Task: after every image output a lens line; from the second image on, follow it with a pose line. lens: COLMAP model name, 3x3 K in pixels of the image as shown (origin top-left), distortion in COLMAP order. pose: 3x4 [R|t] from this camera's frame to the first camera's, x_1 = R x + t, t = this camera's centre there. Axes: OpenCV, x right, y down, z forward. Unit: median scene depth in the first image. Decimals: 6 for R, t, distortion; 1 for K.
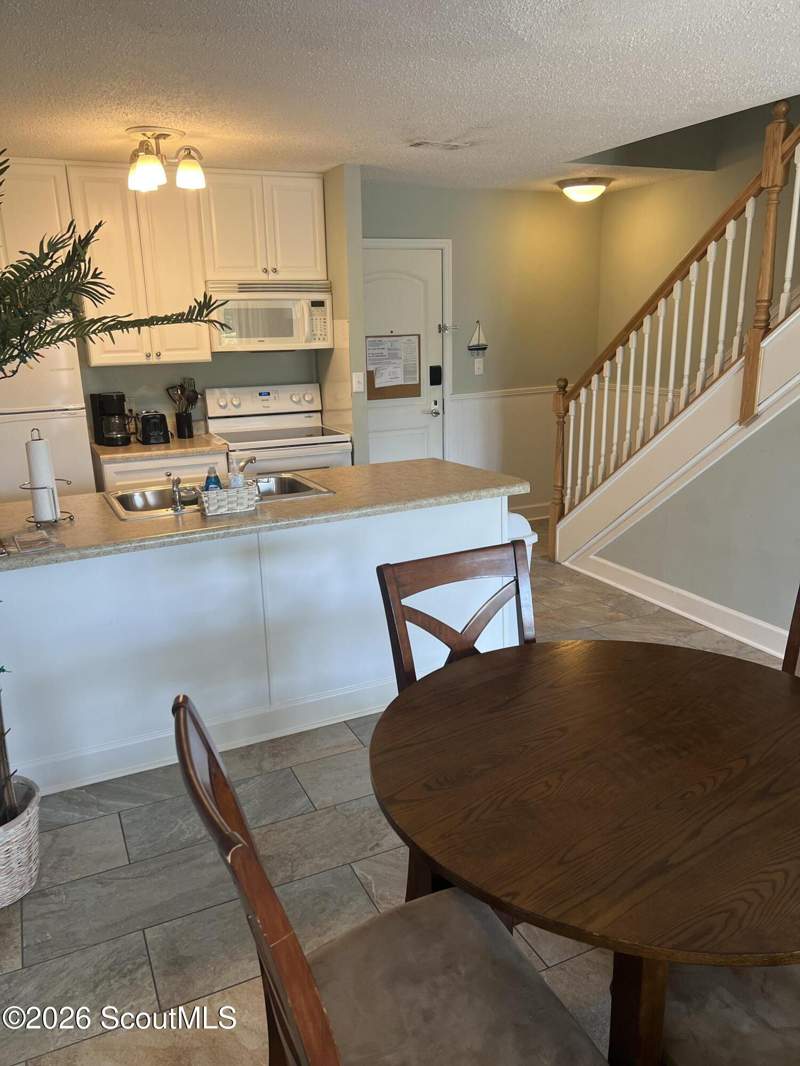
lens RADIAL K [[794.3, 0, 400.0], [0, 794.3, 533.0], [0, 0, 1]] dist [0.008902, -0.000071]
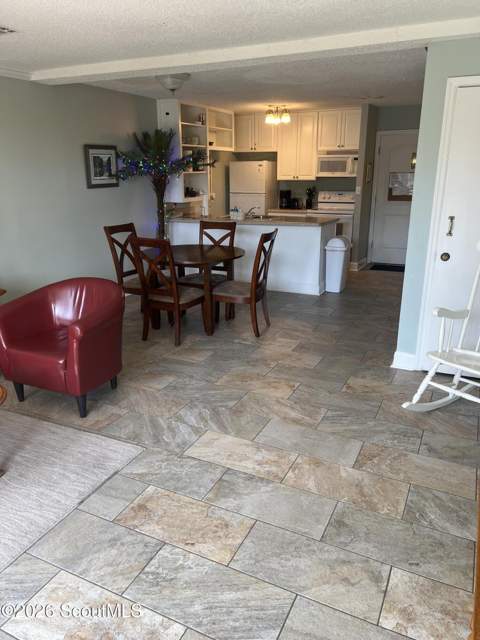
lens RADIAL K [[476.9, 0, 240.0], [0, 476.9, 320.0], [0, 0, 1]] dist [0.008902, -0.000071]
pose [[0.630259, 0.249802, -0.735100, 0.915653], [-0.207348, 0.966591, 0.150692, 0.054565], [0.748185, 0.057446, 0.660999, -0.250730]]
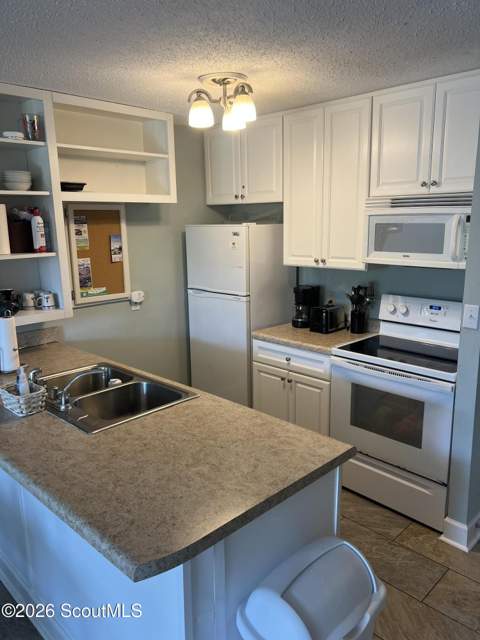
lens RADIAL K [[490.9, 0, 240.0], [0, 490.9, 320.0], [0, 0, 1]] dist [0.107626, -0.157707]
pose [[0.341749, 0.206466, -0.916831, 0.330779], [-0.236201, 0.963124, 0.128847, -0.195298], [0.909624, 0.172523, 0.377914, 0.593942]]
